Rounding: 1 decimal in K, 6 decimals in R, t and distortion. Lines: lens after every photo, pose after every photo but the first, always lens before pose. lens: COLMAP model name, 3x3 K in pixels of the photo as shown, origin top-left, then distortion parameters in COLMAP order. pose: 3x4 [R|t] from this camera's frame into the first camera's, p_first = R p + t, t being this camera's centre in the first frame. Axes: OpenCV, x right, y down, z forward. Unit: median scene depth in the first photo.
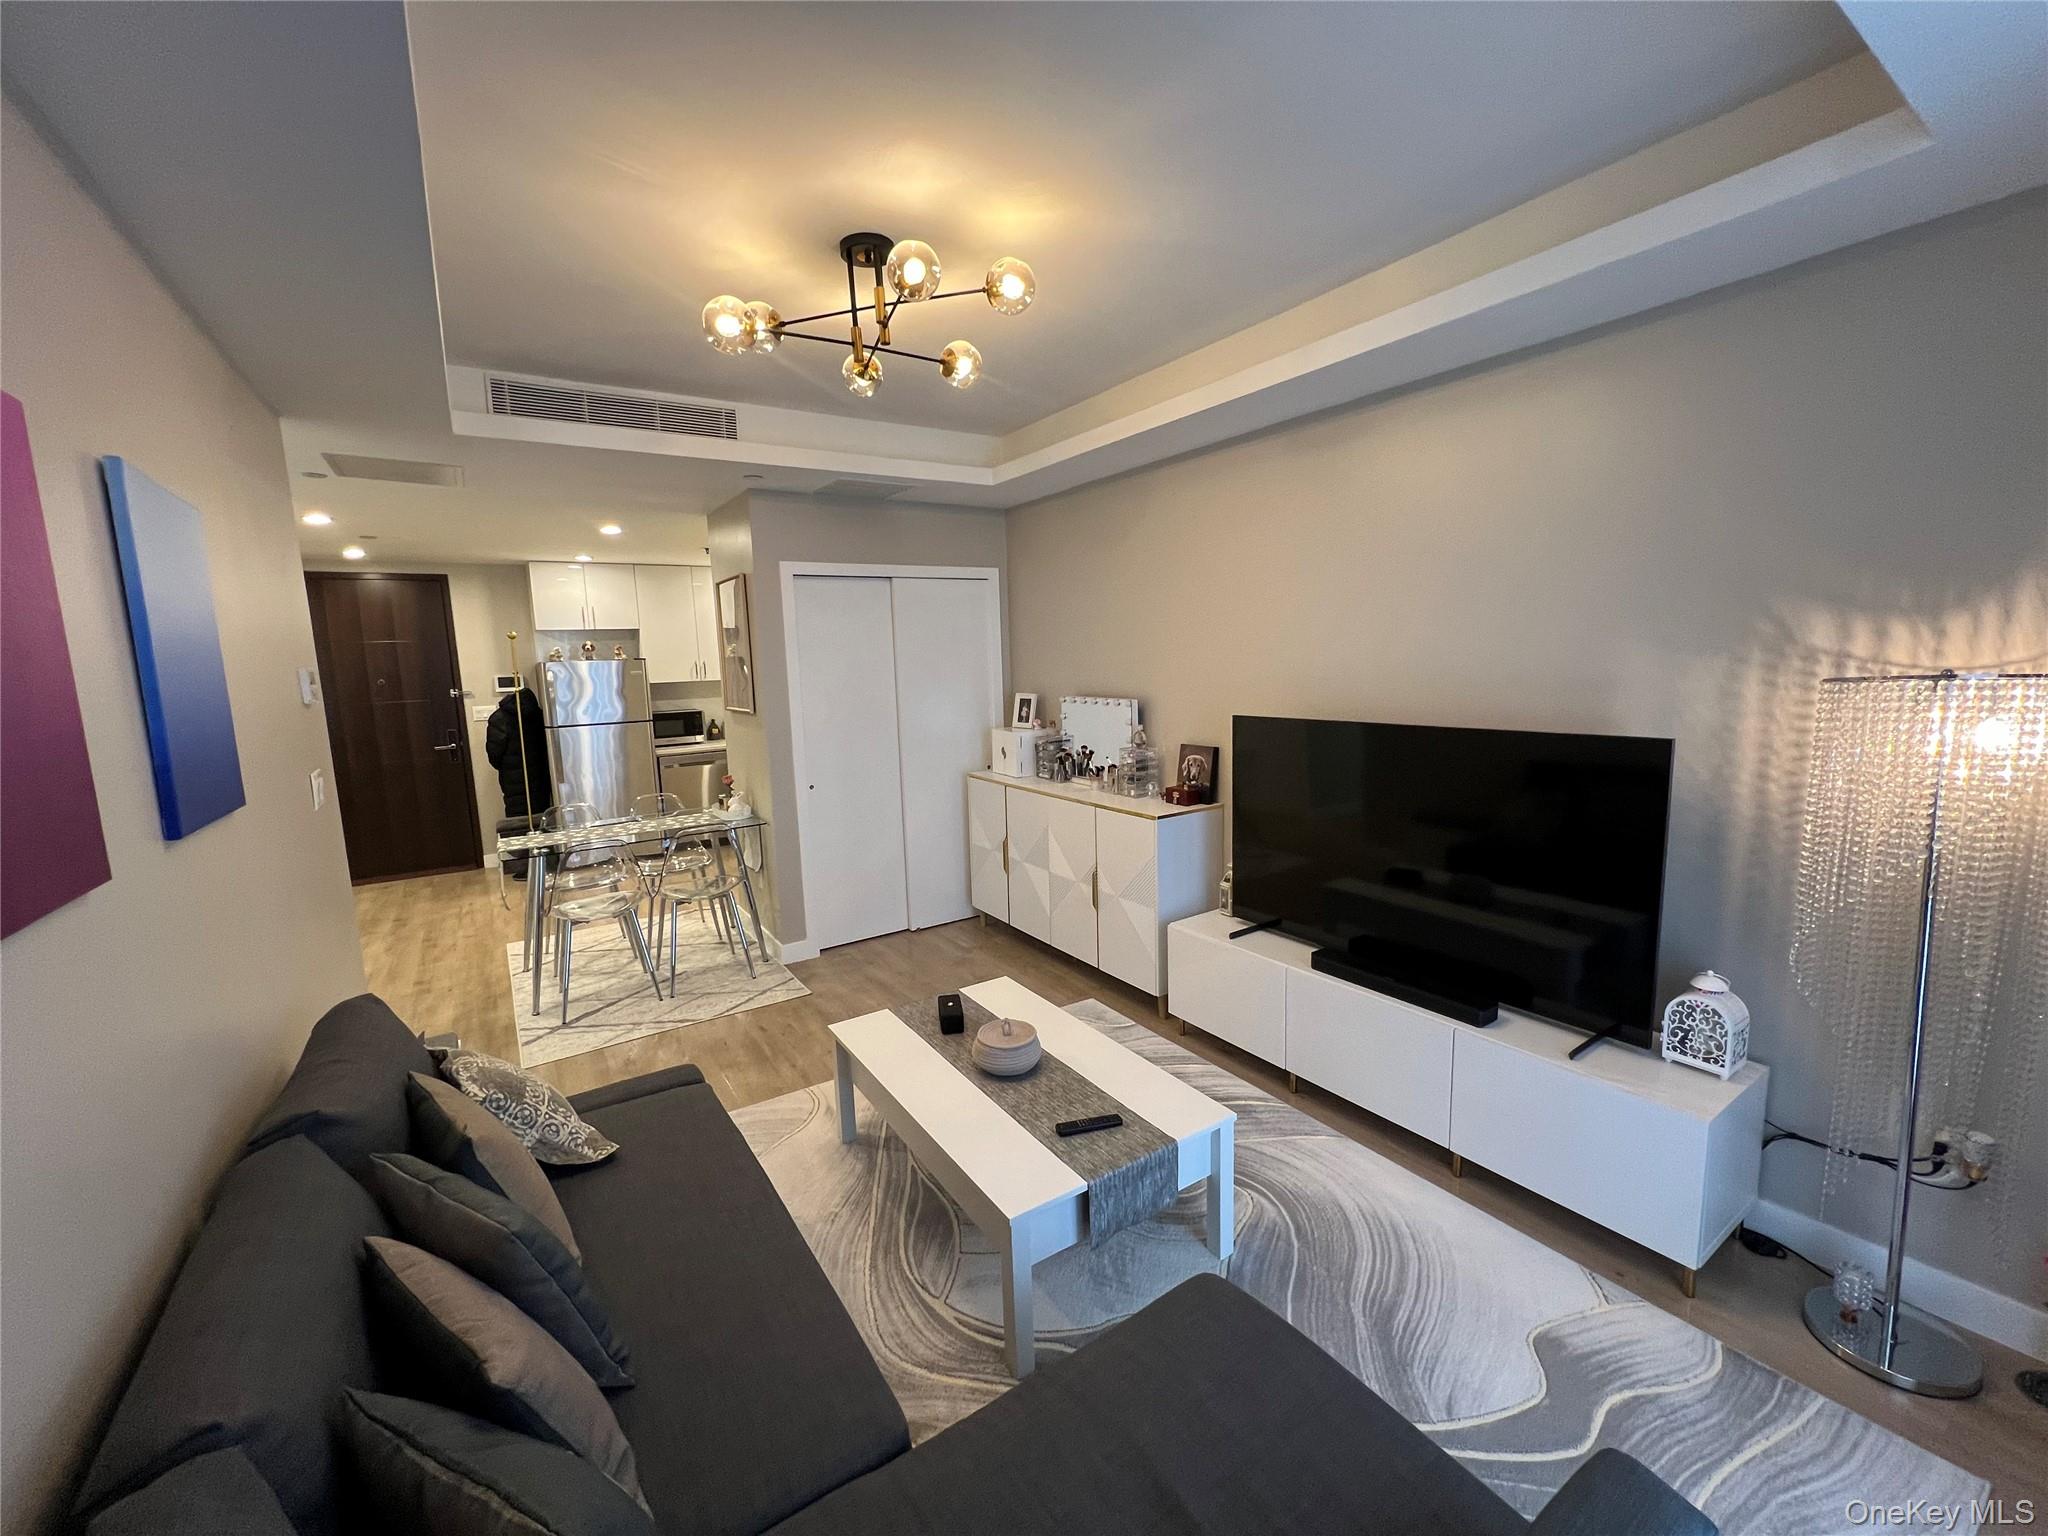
lens RADIAL K [[817.0, 0, 1017.5], [0, 817.0, 769.8], [0, 0, 1]] dist [-0.004186, -0.000272]
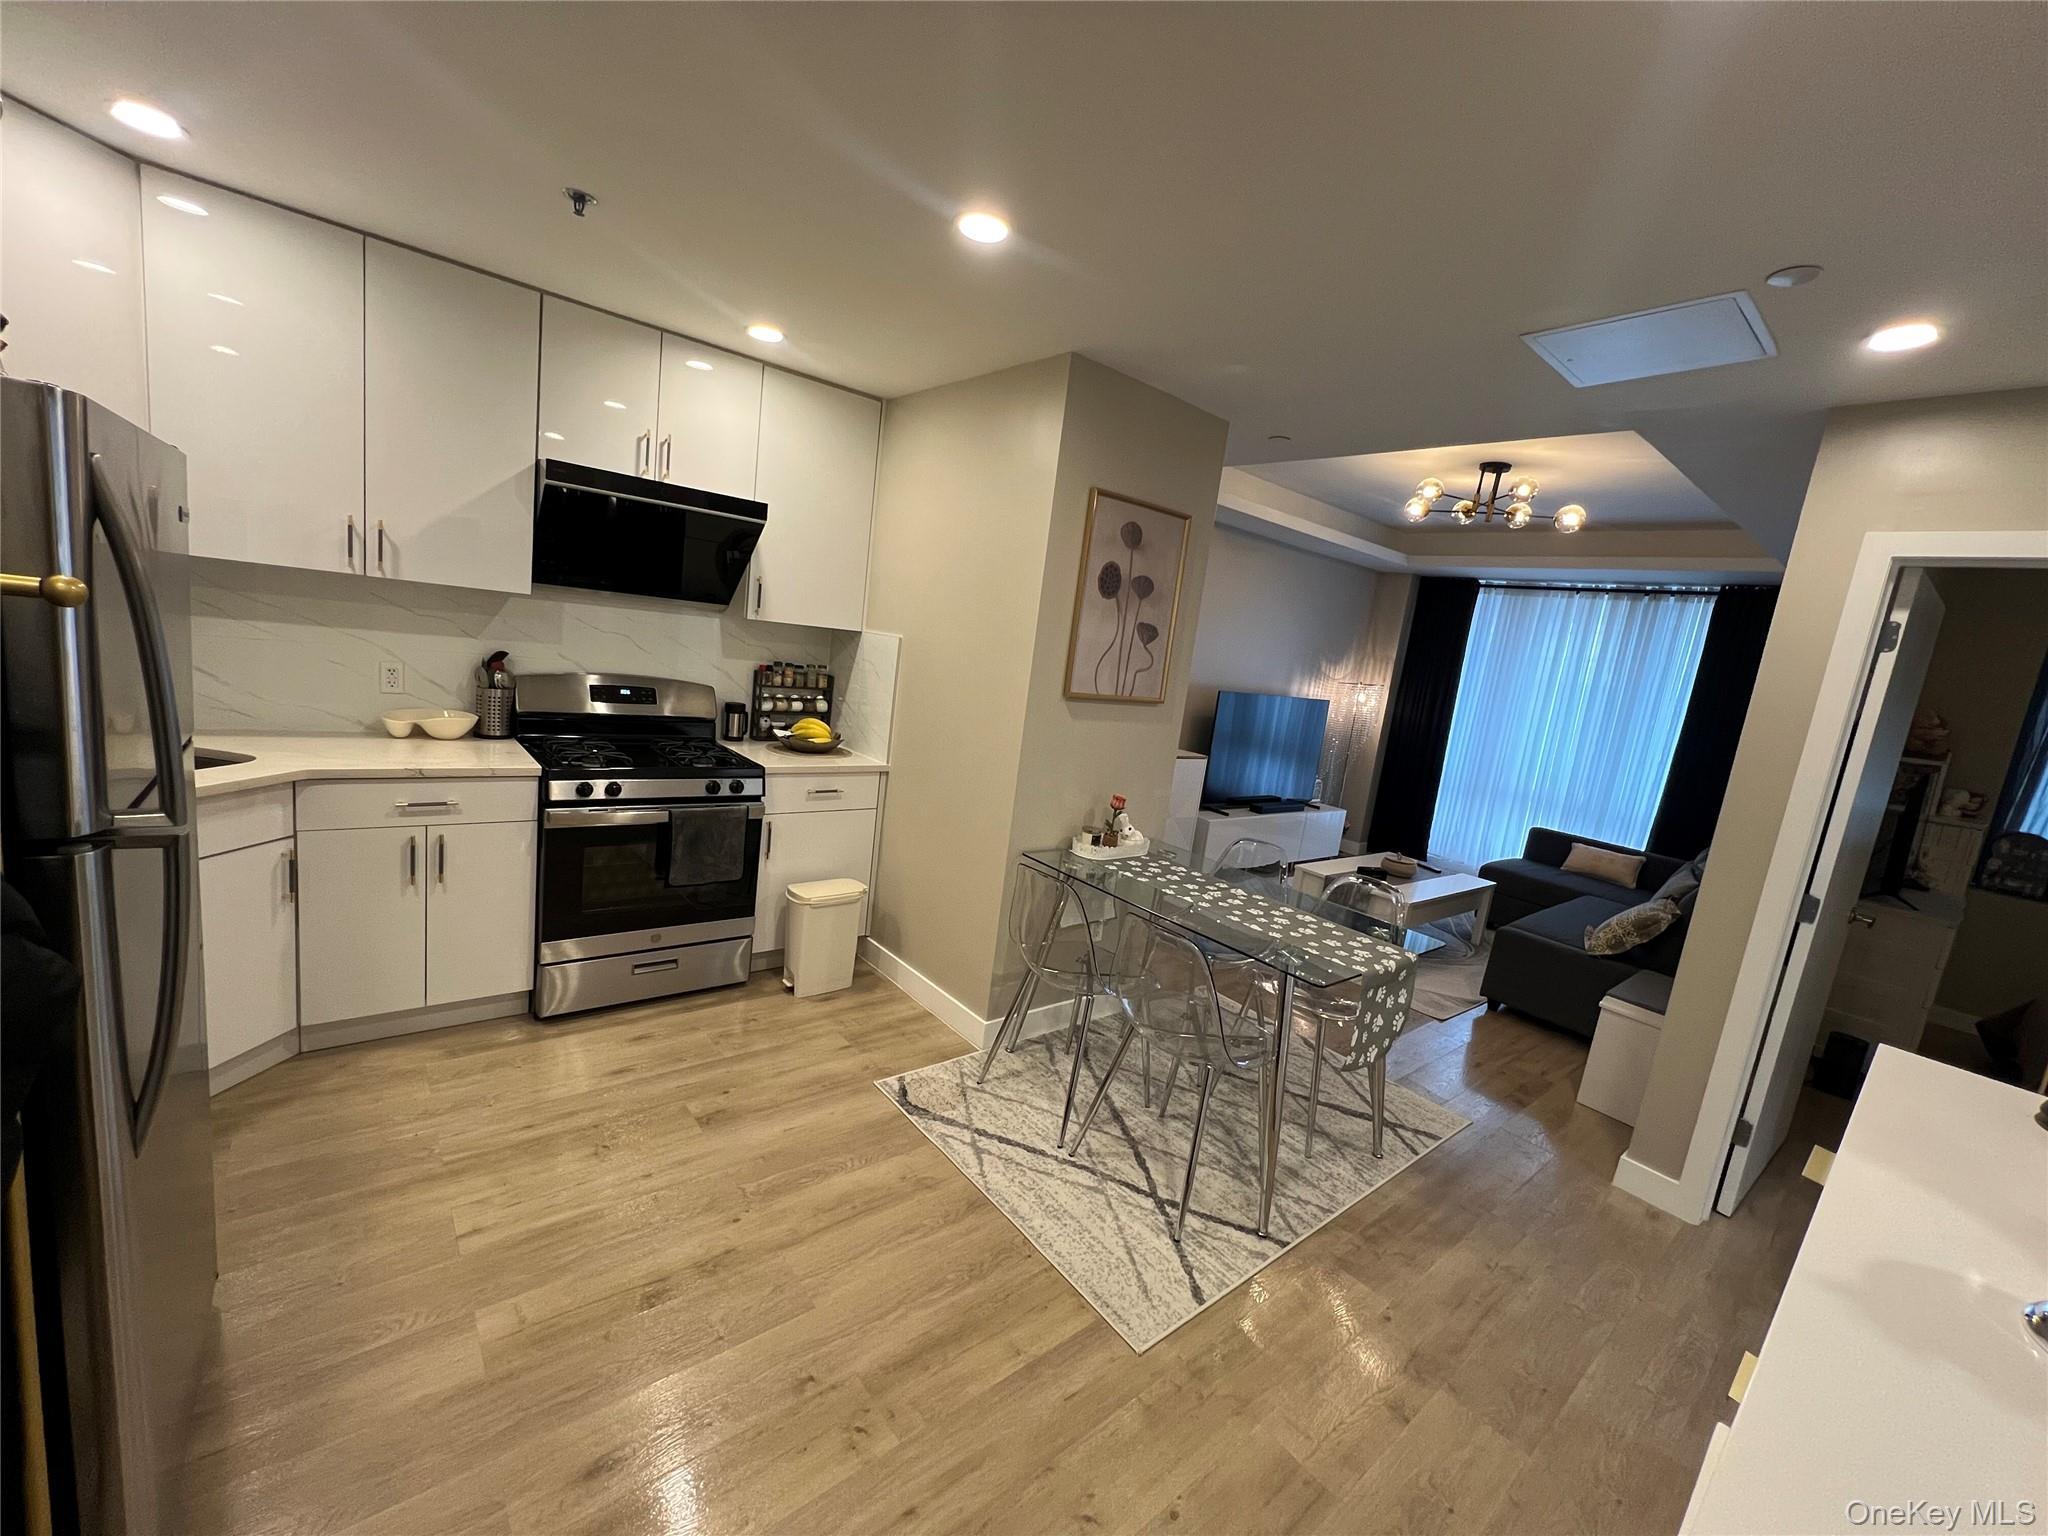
lens RADIAL K [[817.0, 0, 1017.5], [0, 817.0, 769.8], [0, 0, 1]] dist [-0.004186, -0.000272]
pose [[-0.107675, -0.142143, 0.983972, -1.081503], [0.020824, 0.989187, 0.145175, -0.123740], [-0.993968, 0.036122, -0.103551, 1.232568]]
